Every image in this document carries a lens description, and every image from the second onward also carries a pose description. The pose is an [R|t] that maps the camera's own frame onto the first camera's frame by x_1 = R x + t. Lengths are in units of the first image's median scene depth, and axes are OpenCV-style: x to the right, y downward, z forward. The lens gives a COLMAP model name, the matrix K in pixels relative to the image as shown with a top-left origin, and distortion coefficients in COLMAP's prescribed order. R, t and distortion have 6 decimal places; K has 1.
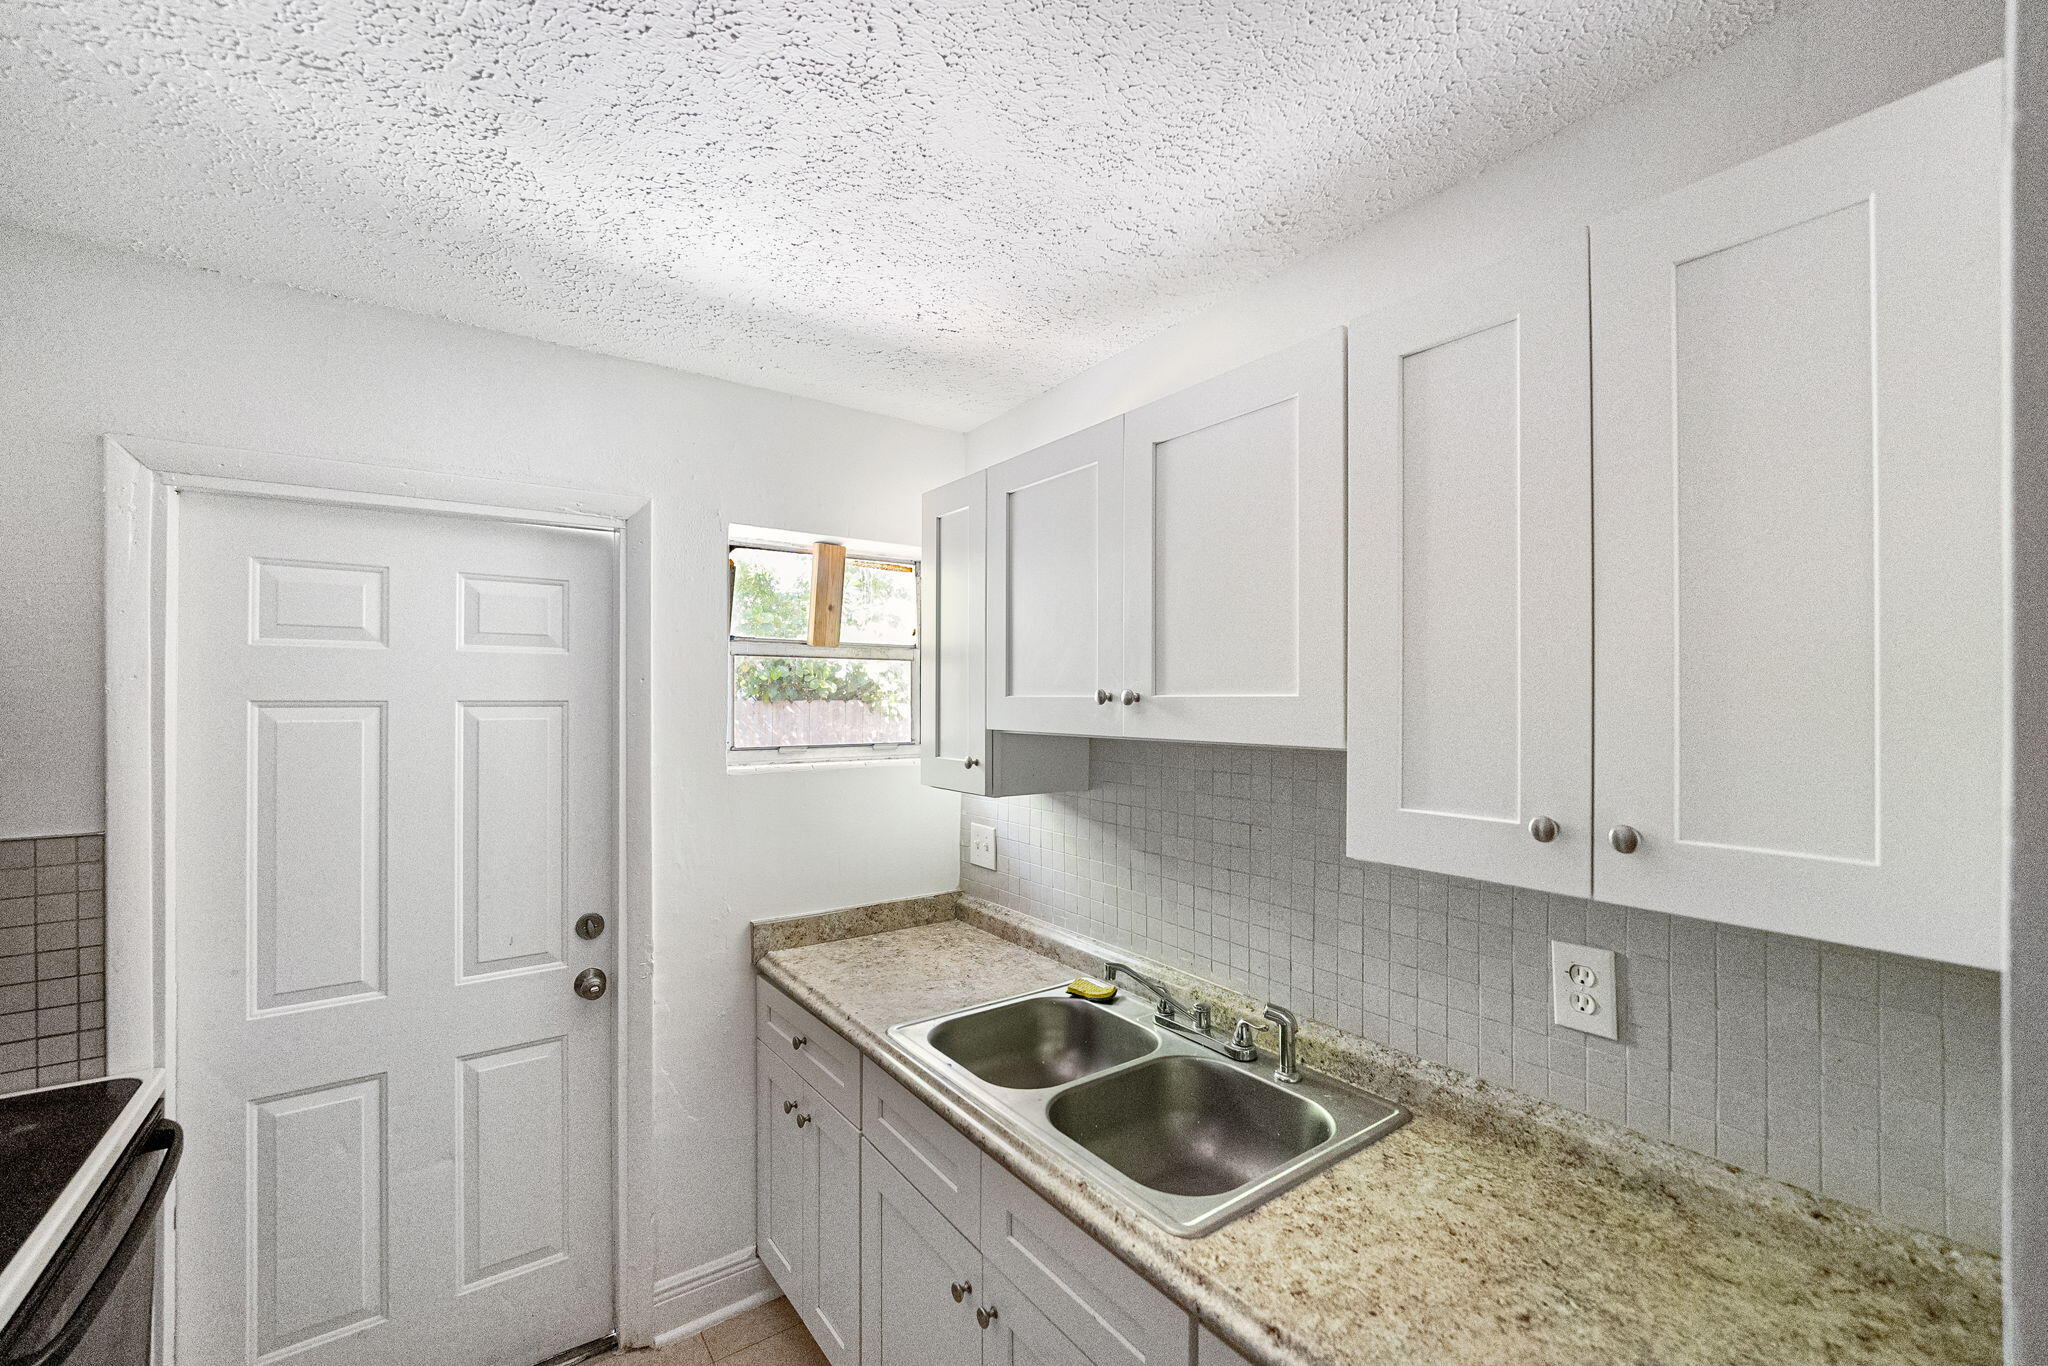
lens RADIAL K [[819.7, 0, 1008.8], [0, 819.7, 692.5], [0, 0, 1]] dist [-0.022123, 0.004860]
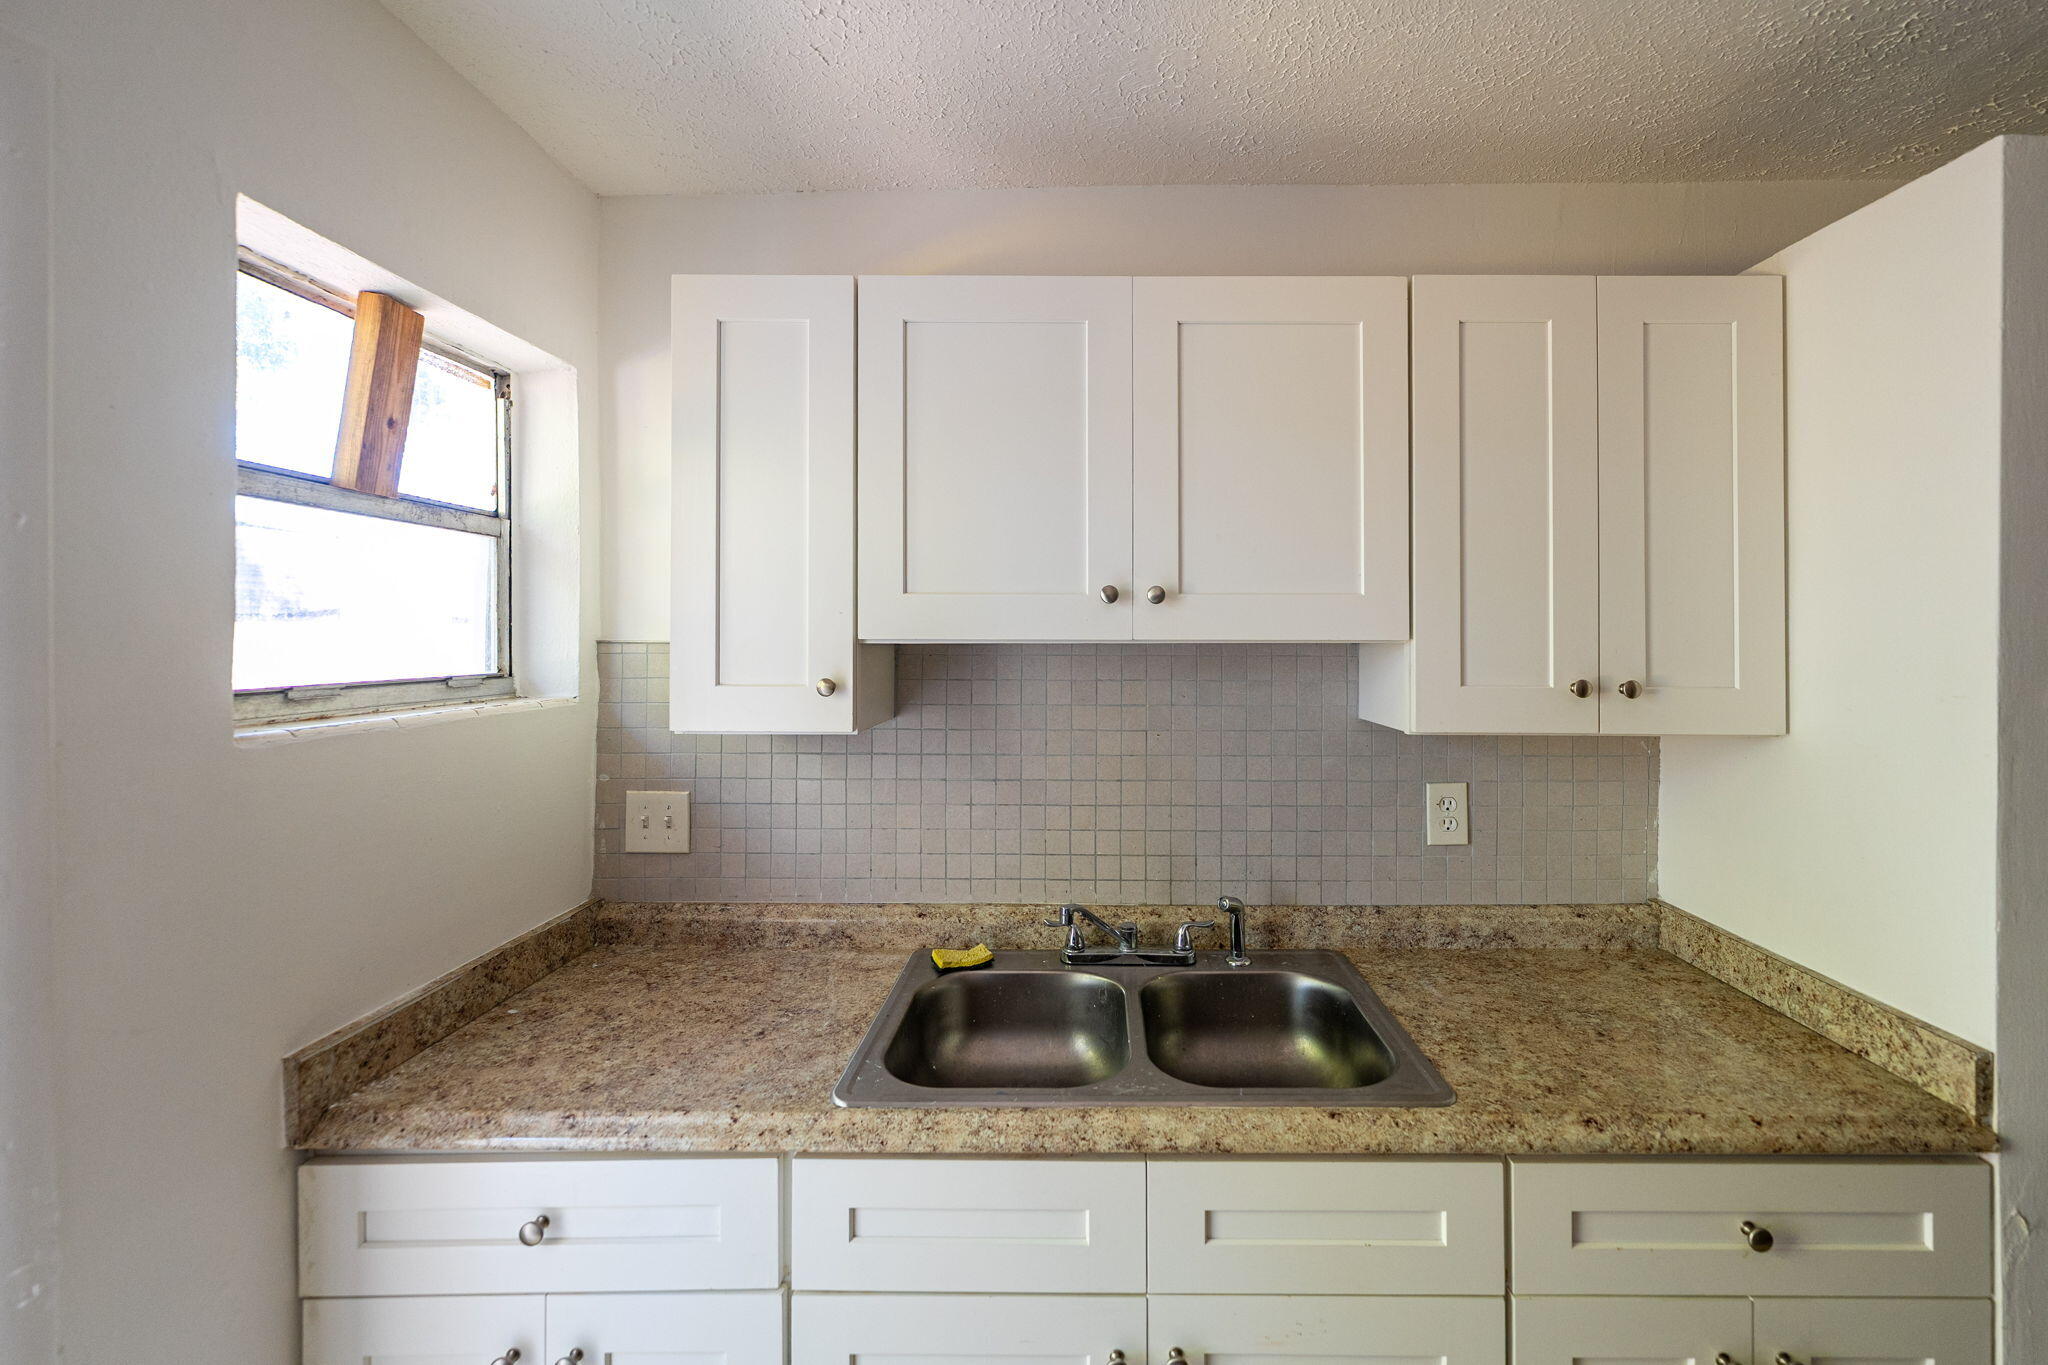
lens RADIAL K [[840.9, 0, 1123.0], [0, 840.9, 624.8], [0, 0, 1]] dist [0.000187, 0.000286]
pose [[0.589777, 0.009363, 0.807512, -0.738458], [-0.007516, 0.999953, -0.006105, 0.055343], [-0.807531, -0.002468, 0.589819, 0.573852]]
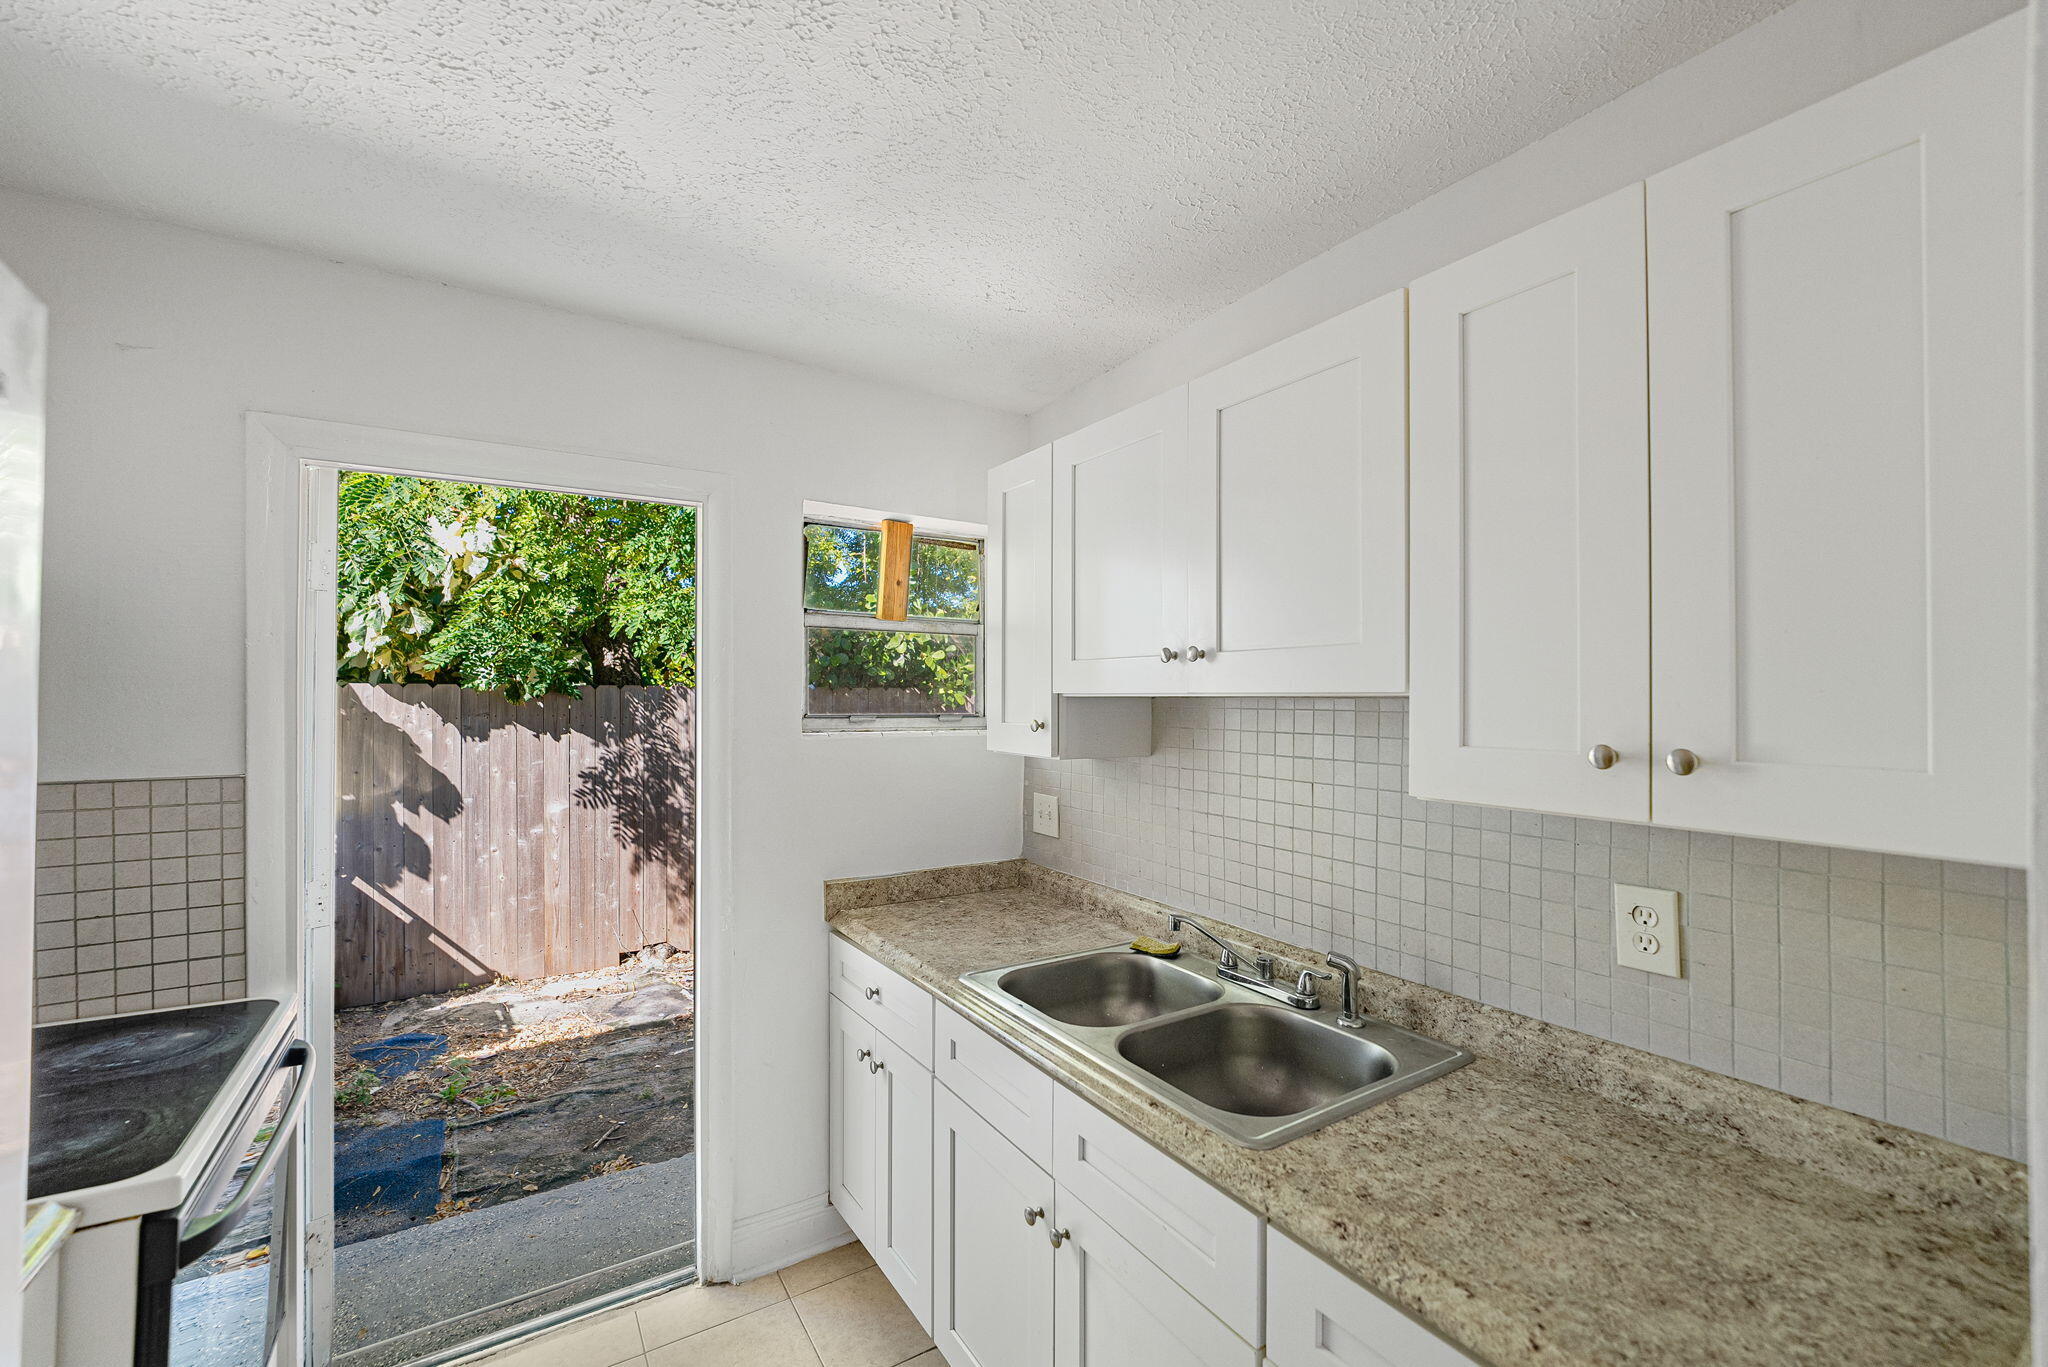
lens RADIAL K [[822.3, 0, 1024.2], [0, 822.3, 683.3], [0, 0, 1]] dist [-0.019205, 0.003270]
pose [[0.998975, 0.002191, -0.045212, -0.025827], [-0.002534, 0.999968, -0.007542, 0.063872], [0.045194, 0.007649, 0.998949, -0.057288]]
